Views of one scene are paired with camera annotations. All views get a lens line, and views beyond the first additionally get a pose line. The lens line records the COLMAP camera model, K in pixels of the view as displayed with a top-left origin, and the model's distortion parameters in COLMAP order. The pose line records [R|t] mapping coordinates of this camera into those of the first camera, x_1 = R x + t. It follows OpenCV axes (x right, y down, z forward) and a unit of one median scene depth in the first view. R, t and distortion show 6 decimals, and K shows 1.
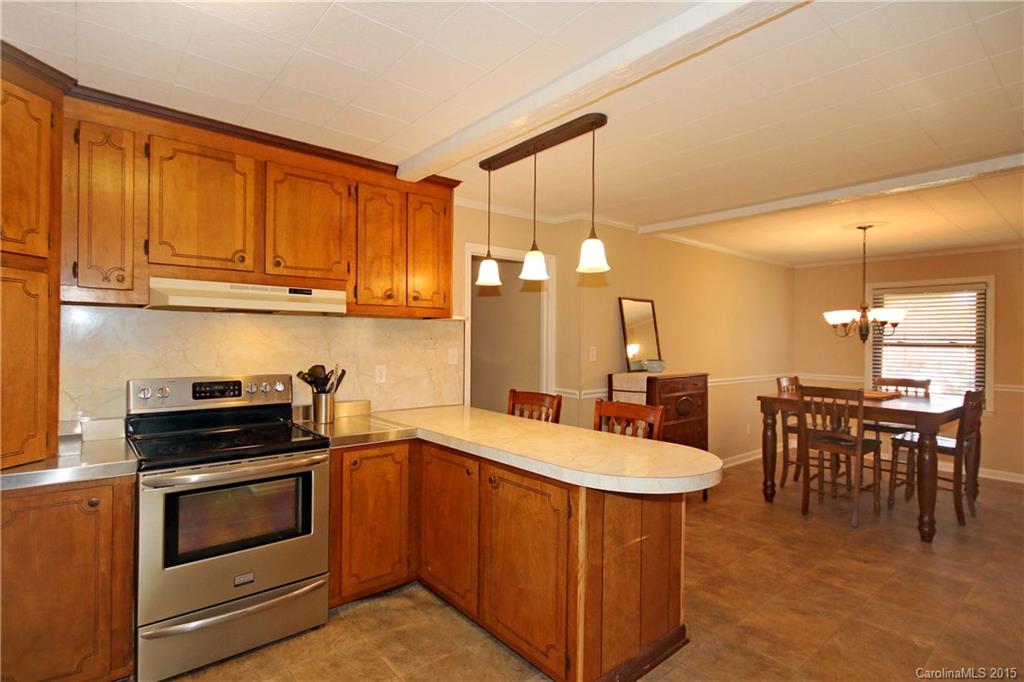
lens RADIAL K [[514.9, 0, 486.4], [0, 514.9, 340.0], [0, 0, 1]] dist [0.002443, -0.001053]
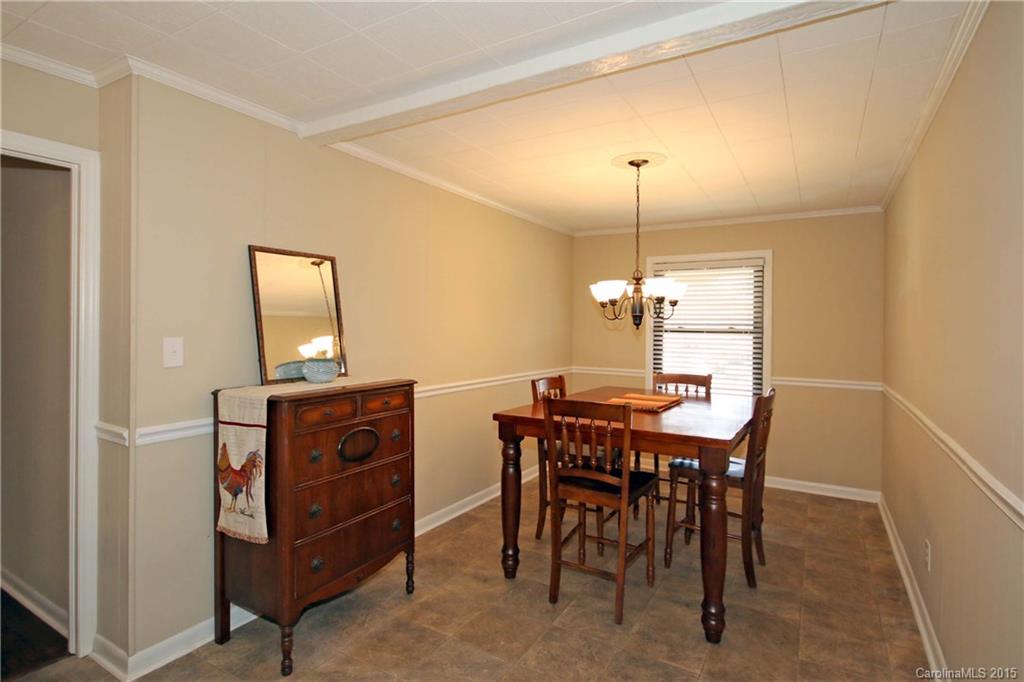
lens RADIAL K [[516.2, 0, 514.2], [0, 516.2, 327.6], [0, 0, 1]] dist [0.014517, 0.000709]
pose [[0.935528, -0.000401, 0.353253, 0.327990], [-0.001099, 0.999991, 0.004046, 0.001544], [-0.353252, -0.004173, 0.935519, 0.402053]]
